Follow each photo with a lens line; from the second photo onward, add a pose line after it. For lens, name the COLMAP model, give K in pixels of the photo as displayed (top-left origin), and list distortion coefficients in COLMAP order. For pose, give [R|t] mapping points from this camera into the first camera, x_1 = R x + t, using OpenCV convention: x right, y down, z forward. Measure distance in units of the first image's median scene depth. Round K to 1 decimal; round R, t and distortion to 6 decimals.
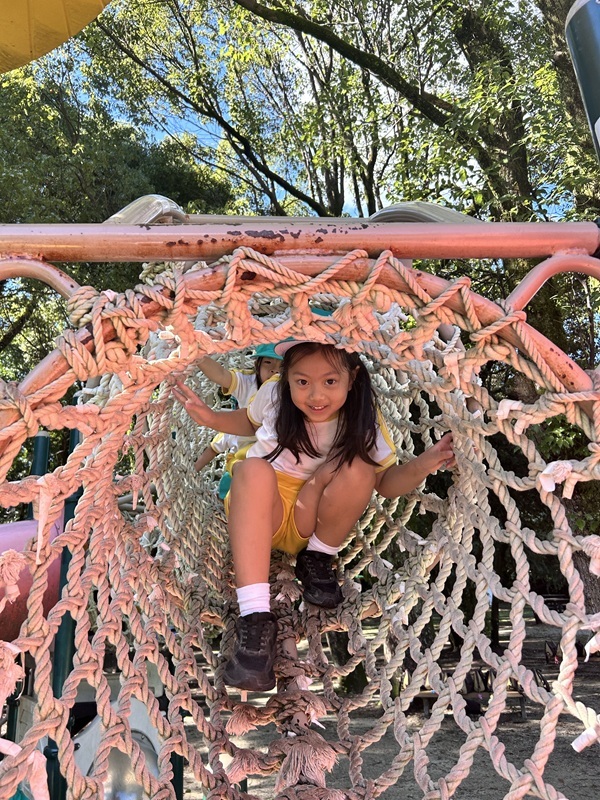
lens RADIAL K [[612.0, 0, 300.9], [0, 612.0, 393.7], [0, 0, 1]] dist [0.051251, -0.056909]
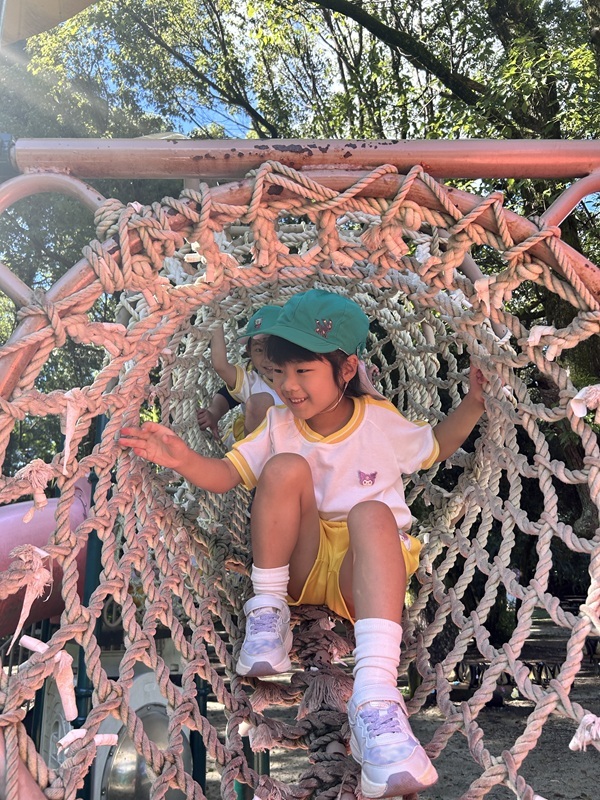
lens RADIAL K [[612.0, 0, 302.9], [0, 612.0, 409.7], [0, 0, 1]] dist [0.051251, -0.056909]
pose [[0.999255, 0.011589, -0.036824, -0.001081], [-0.010812, 0.999716, 0.021216, 0.123107], [0.037059, -0.020802, 0.999097, 0.006623]]
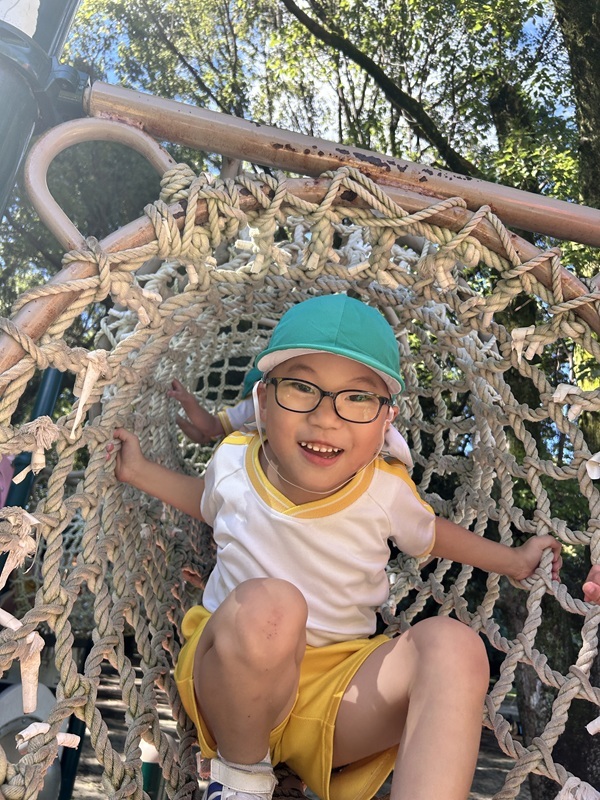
lens RADIAL K [[612.0, 0, 306.6], [0, 612.0, 404.7], [0, 0, 1]] dist [0.051251, -0.056909]
pose [[0.975973, 0.202836, 0.079592, -0.143862], [-0.198732, 0.978420, -0.056560, 0.178014], [-0.089346, 0.039383, 0.995222, 0.042788]]
